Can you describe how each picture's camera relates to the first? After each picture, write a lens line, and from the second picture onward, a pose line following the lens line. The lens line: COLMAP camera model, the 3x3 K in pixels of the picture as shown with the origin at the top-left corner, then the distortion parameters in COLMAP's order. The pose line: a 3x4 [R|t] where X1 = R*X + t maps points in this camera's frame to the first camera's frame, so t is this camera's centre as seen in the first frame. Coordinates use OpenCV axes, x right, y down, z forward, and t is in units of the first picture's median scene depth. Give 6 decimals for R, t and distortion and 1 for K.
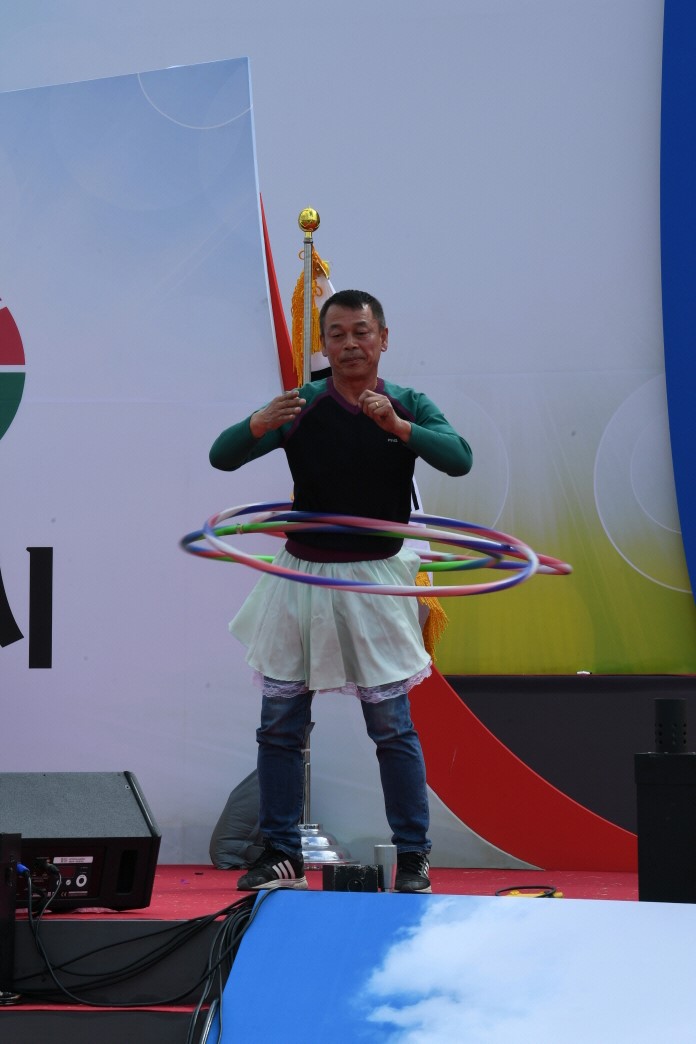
lens RADIAL K [[5679.0, 0, 348.0], [0, 5679.0, 522.0], [0, 0, 1]] dist [2.991408, -24.437137]
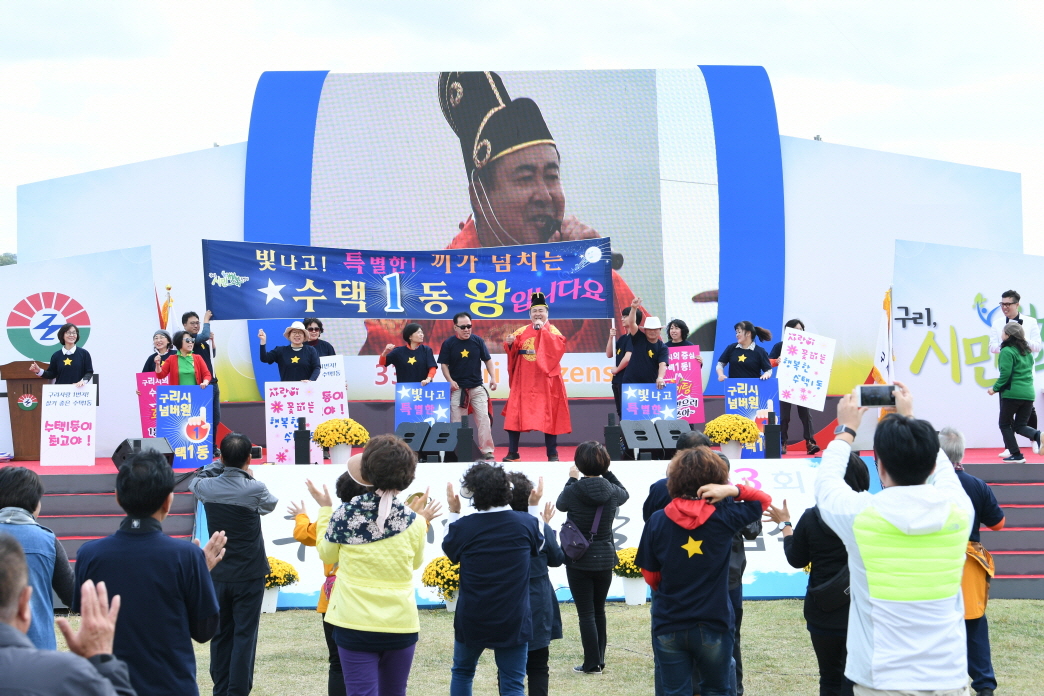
lens RADIAL K [[2066.6, 0, 526.9], [0, 2066.6, 325.3], [0, 0, 1]] dist [0.054851, -0.458822]
pose [[0.964927, -0.011712, 0.262255, -0.183361], [0.009782, 0.999915, 0.008662, -0.049037], [-0.262334, -0.005793, 0.964960, -0.521066]]
